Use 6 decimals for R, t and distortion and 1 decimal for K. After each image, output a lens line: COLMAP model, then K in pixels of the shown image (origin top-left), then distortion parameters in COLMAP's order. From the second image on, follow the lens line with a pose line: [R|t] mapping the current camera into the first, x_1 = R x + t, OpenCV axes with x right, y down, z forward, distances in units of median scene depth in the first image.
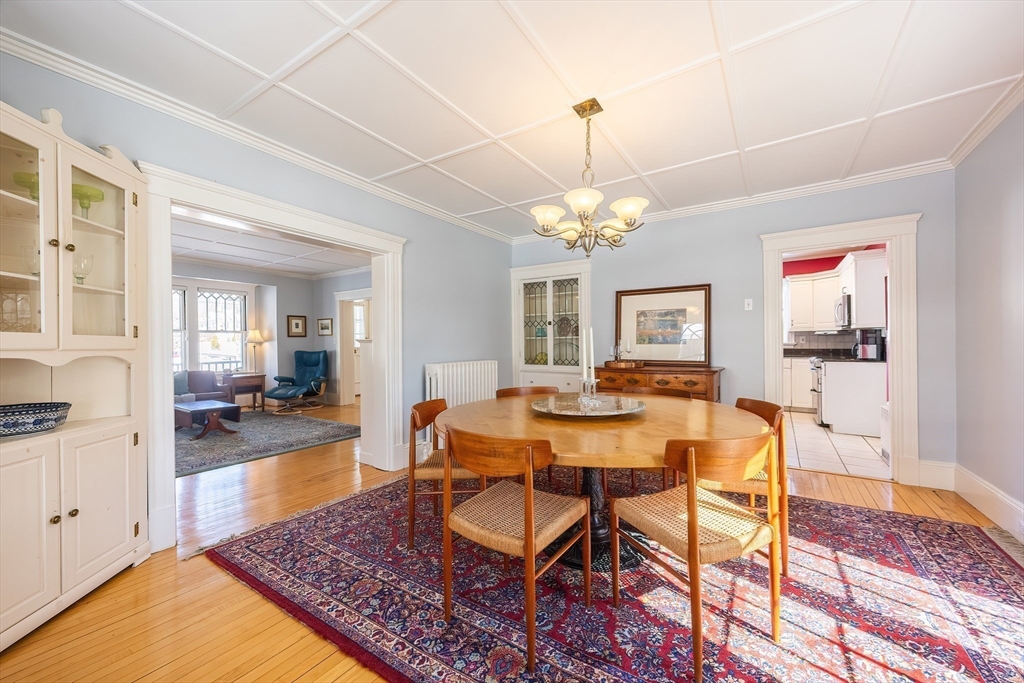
lens RADIAL K [[396.9, 0, 512.1], [0, 396.9, 344.2], [0, 0, 1]] dist [0.000450, 0.000017]
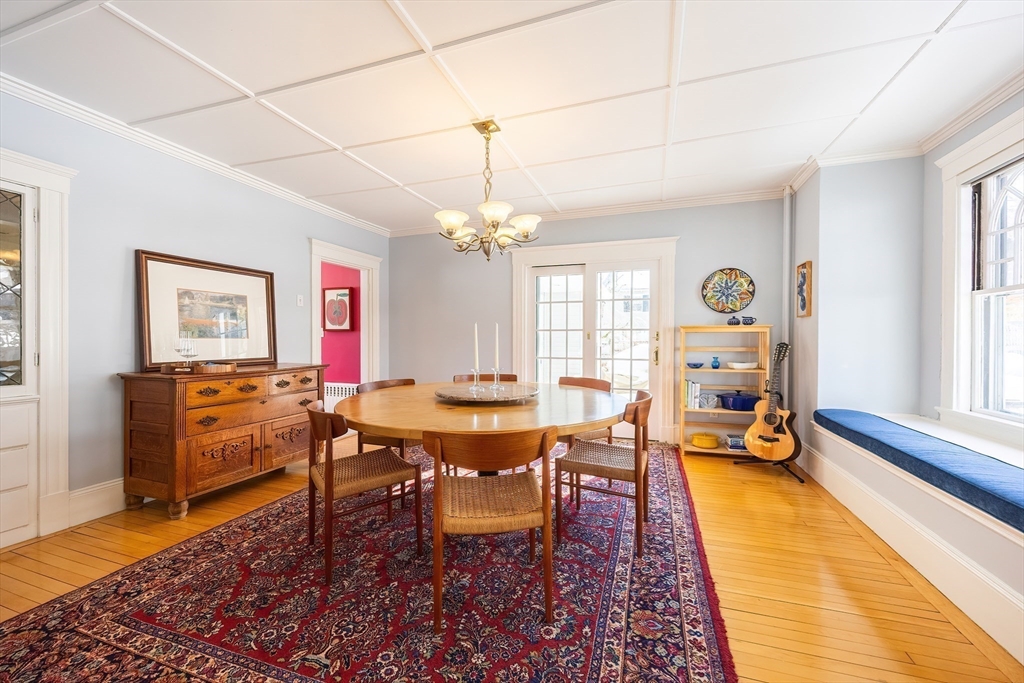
lens RADIAL K [[387.6, 0, 516.2], [0, 387.6, 339.5], [0, 0, 1]] dist [0.000775, 0.000144]
pose [[-0.247392, 0.003891, 0.968908, -0.456828], [0.004094, 0.999987, -0.002971, 0.006000], [-0.968907, 0.003232, -0.247405, 0.613089]]
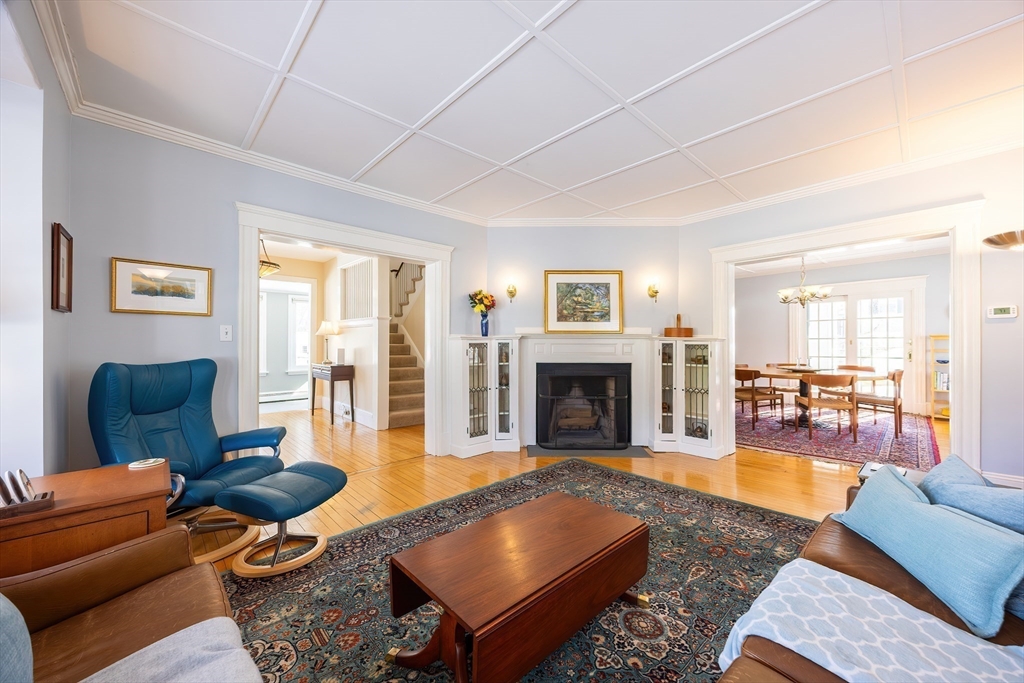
lens RADIAL K [[392.6, 0, 525.4], [0, 392.6, 344.4], [0, 0, 1]] dist [-0.000682, -0.000210]
pose [[0.192703, 0.009416, 0.981212, -1.308675], [0.004147, 0.999937, -0.010410, 0.013609], [-0.981248, 0.006075, 0.192652, 1.153095]]
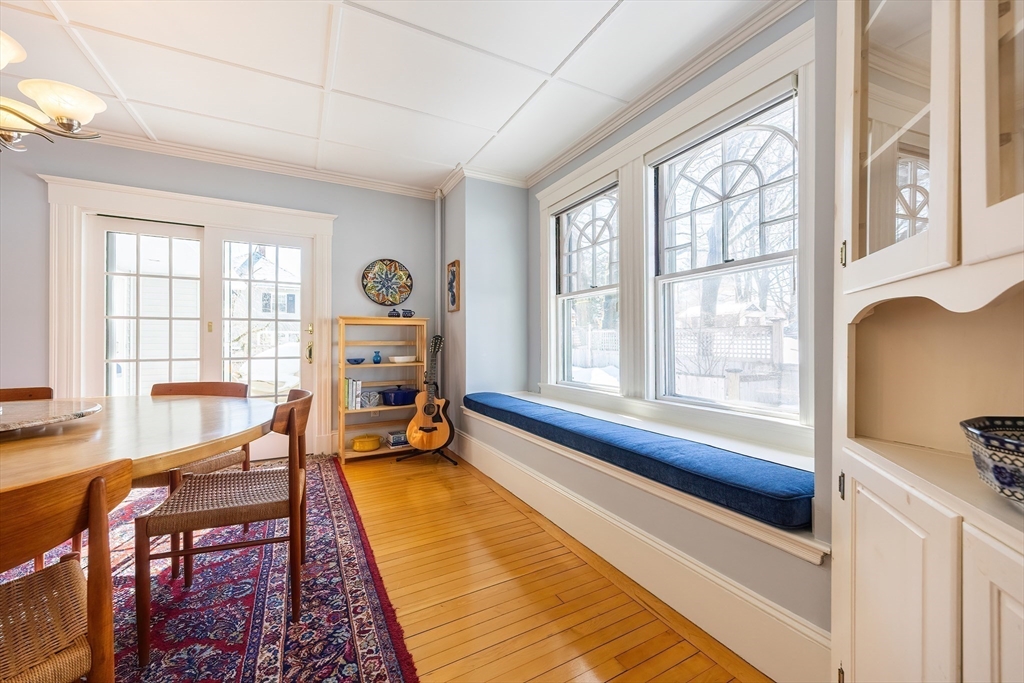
lens RADIAL K [[400.8, 0, 506.5], [0, 400.8, 342.8], [0, 0, 1]] dist [0.007310, -0.000031]
pose [[-0.875563, 0.010763, 0.482983, -0.369288], [0.010249, 0.999941, -0.003702, 0.032357], [-0.482994, 0.001708, -0.875622, 0.569846]]
